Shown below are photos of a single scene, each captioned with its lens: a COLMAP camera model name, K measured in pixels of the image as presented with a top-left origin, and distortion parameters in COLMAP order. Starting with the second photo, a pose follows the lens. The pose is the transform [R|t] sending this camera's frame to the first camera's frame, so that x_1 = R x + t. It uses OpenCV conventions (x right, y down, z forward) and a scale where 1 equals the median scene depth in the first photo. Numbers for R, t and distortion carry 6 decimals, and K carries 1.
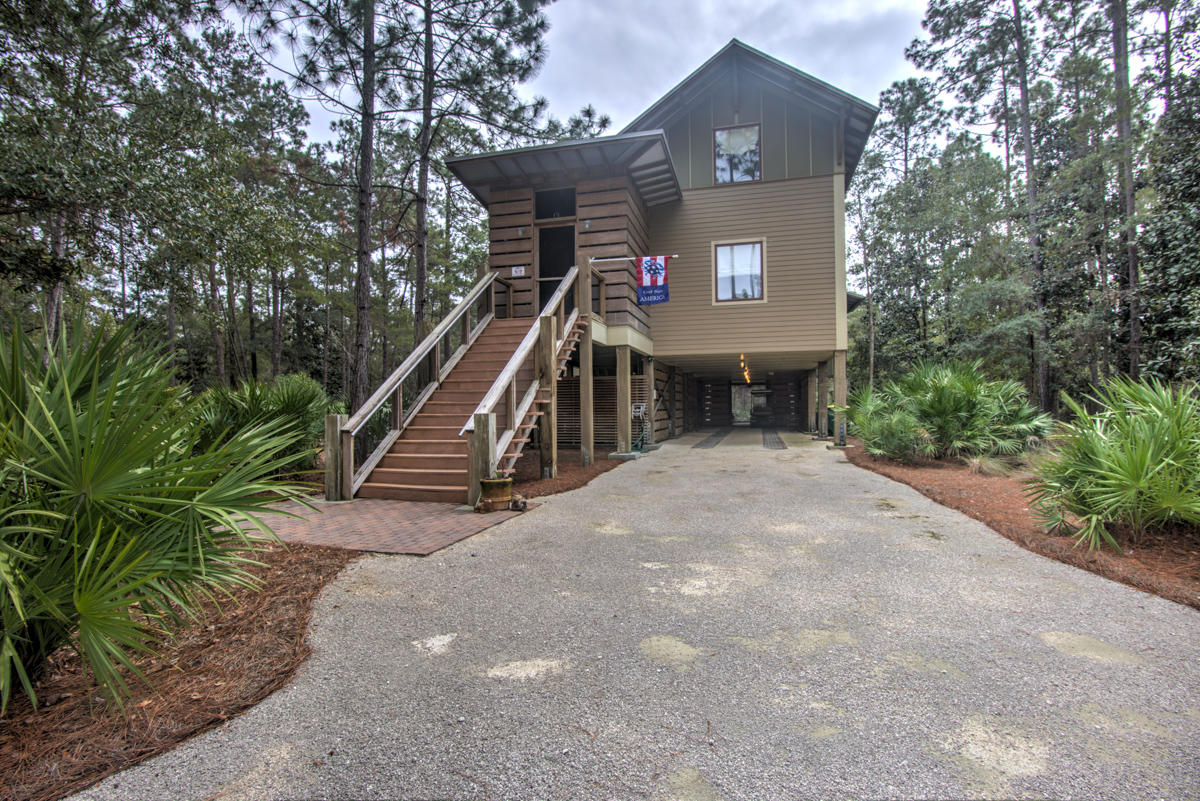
lens RADIAL K [[582.4, 0, 600.7], [0, 582.4, 399.0], [0, 0, 1]] dist [-0.021430, -0.000378]
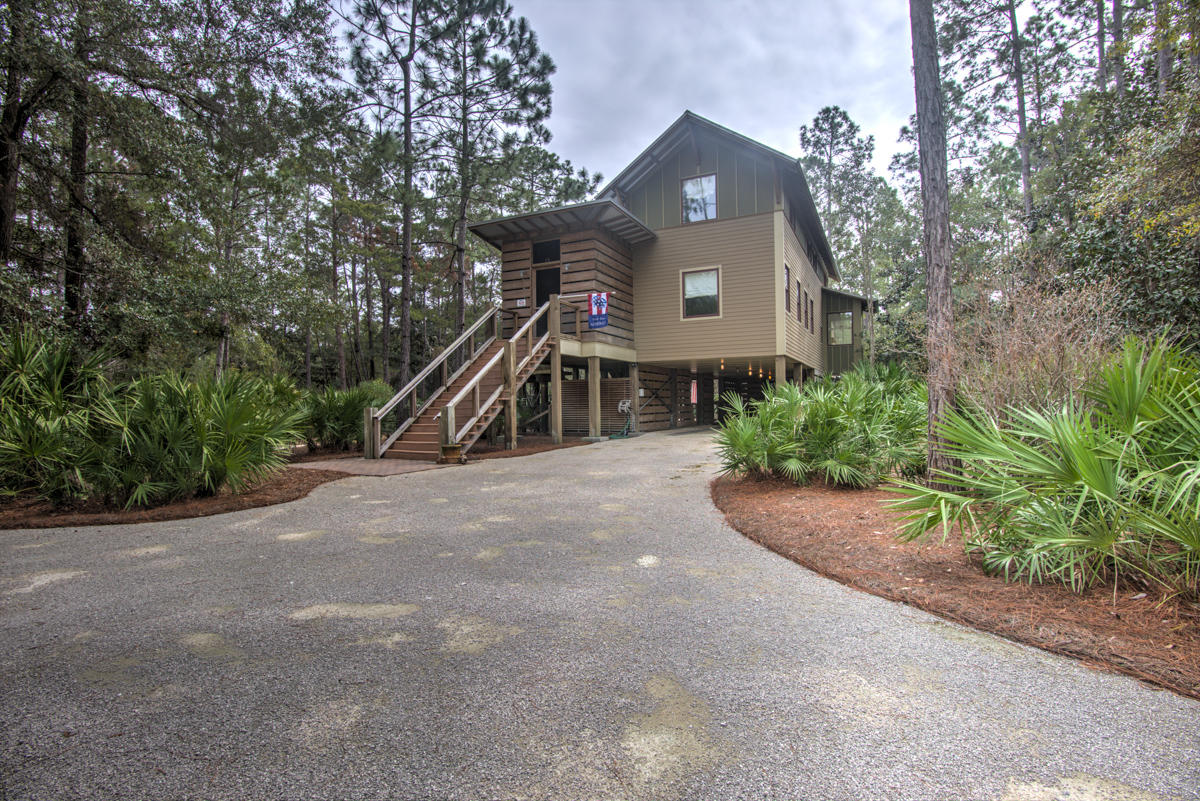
lens RADIAL K [[582.4, 0, 599.5], [0, 582.4, 397.5], [0, 0, 1]] dist [-0.021430, -0.000378]
pose [[0.982111, -0.007264, -0.188165, 0.317081], [0.007538, 0.999971, 0.000741, 0.000851], [0.188154, -0.002147, 0.982137, -0.322289]]
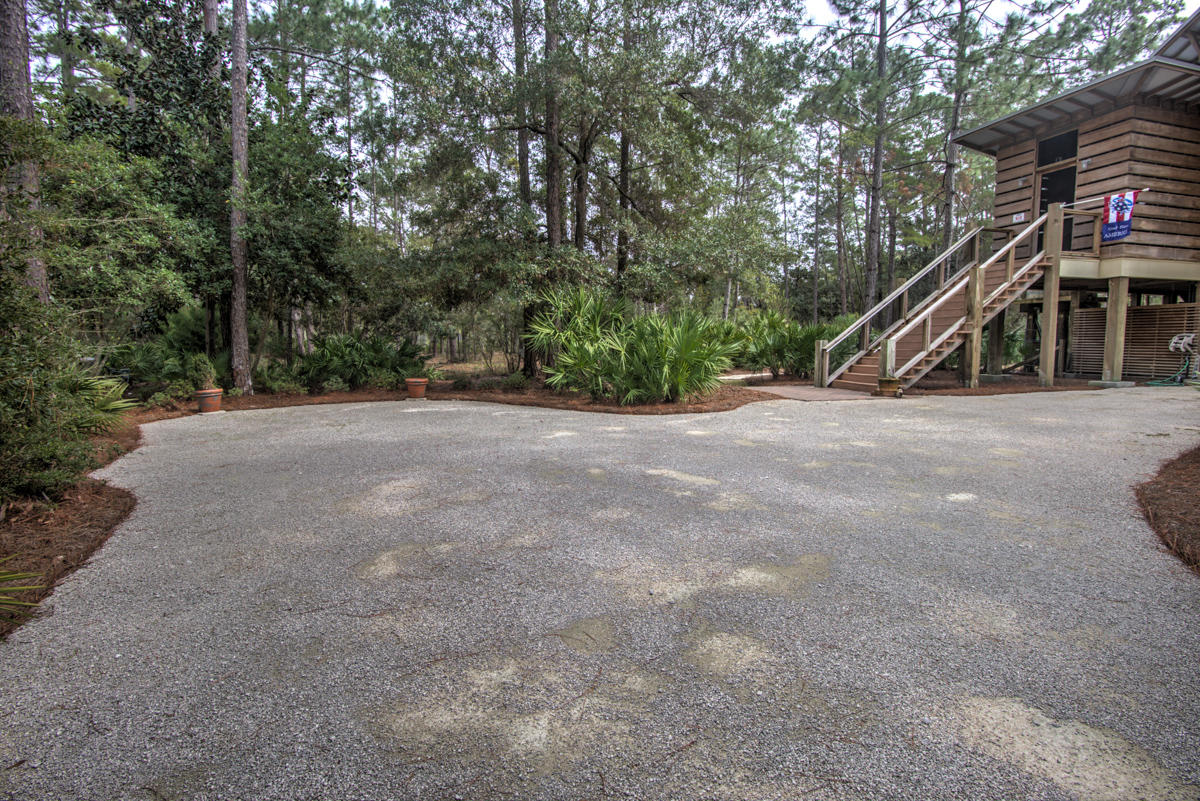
lens RADIAL K [[582.4, 0, 600.5], [0, 582.4, 400.7], [0, 0, 1]] dist [-0.021430, -0.000378]
pose [[0.510246, 0.090458, -0.855258, 0.477237], [0.010380, 0.993733, 0.111297, 0.003231], [0.859966, -0.065666, 0.506109, -0.326232]]
